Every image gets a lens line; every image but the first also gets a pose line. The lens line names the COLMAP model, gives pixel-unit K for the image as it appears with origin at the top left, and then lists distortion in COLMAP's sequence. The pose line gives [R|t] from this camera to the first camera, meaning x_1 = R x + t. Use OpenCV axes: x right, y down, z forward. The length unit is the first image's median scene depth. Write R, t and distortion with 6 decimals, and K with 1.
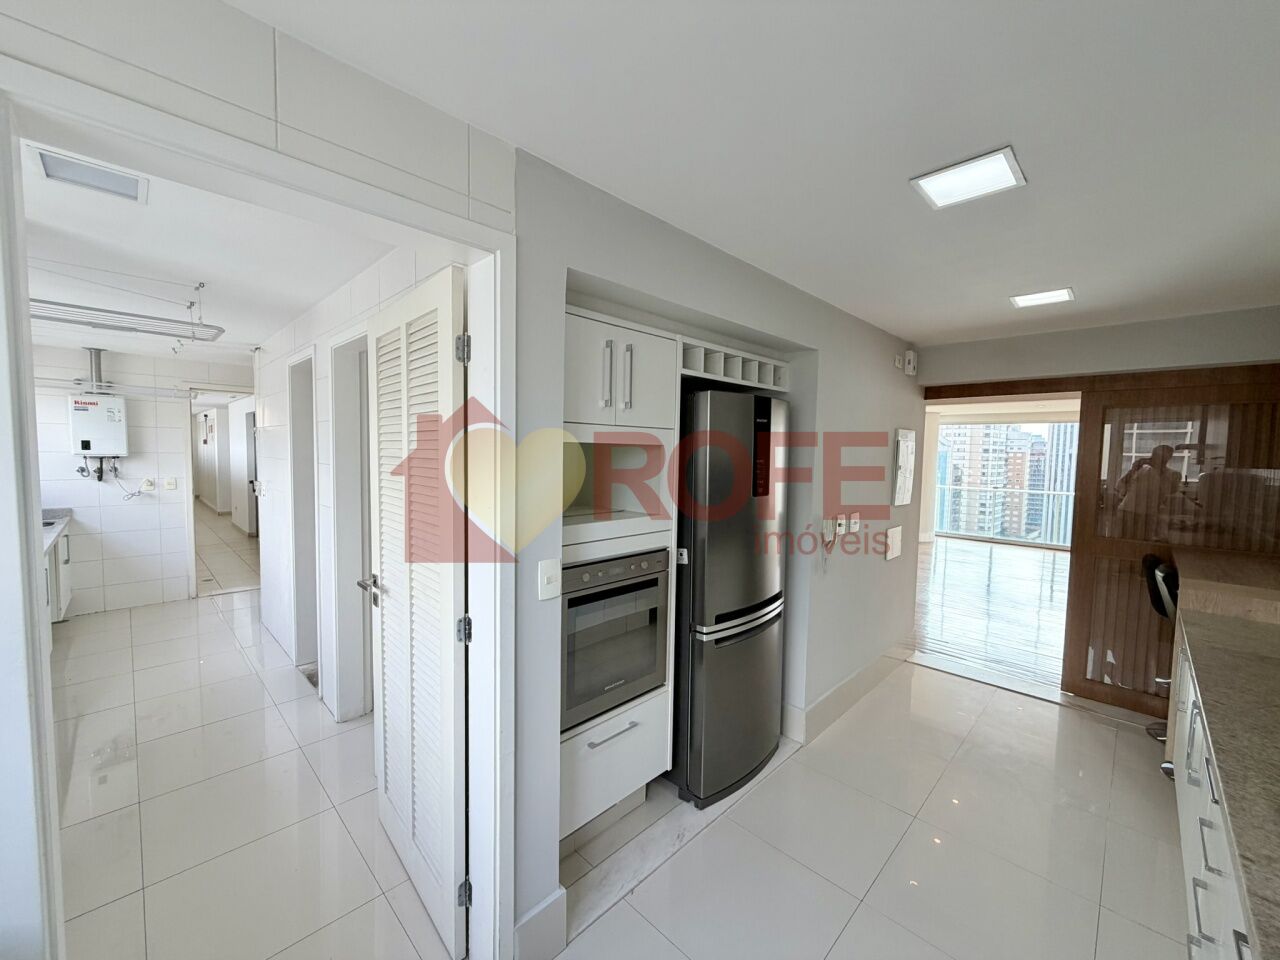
lens RADIAL K [[509.2, 0, 649.1], [0, 509.2, 480.4], [0, 0, 1]] dist [0.000864, -0.000873]
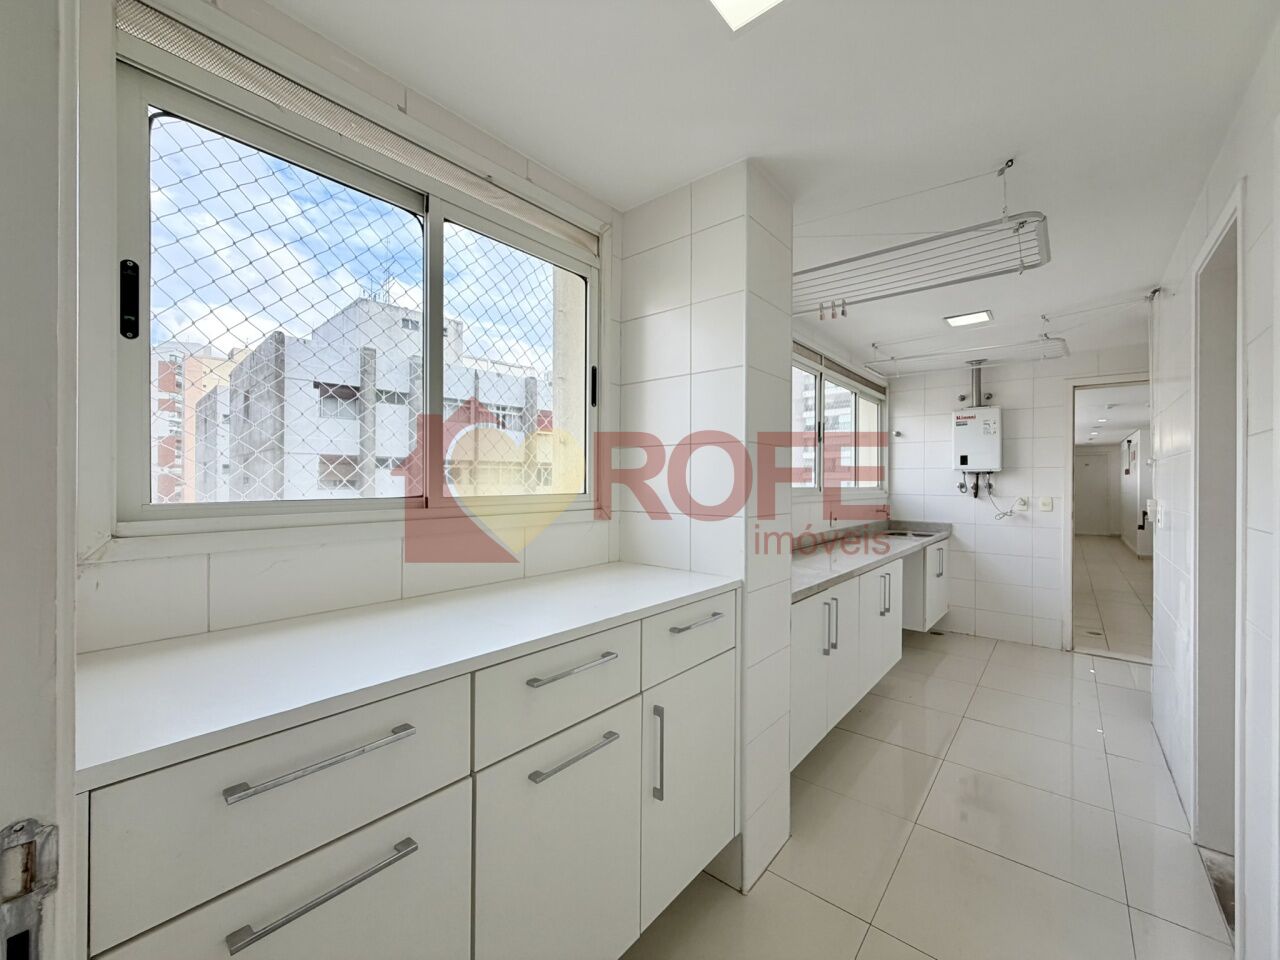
lens RADIAL K [[509.2, 0, 634.3], [0, 509.2, 482.2], [0, 0, 1]] dist [0.000864, -0.000873]
pose [[0.059804, -0.022471, -0.997957, -0.160808], [-0.061560, 0.997761, -0.026155, 0.036719], [0.996310, 0.062998, 0.058286, 0.302938]]
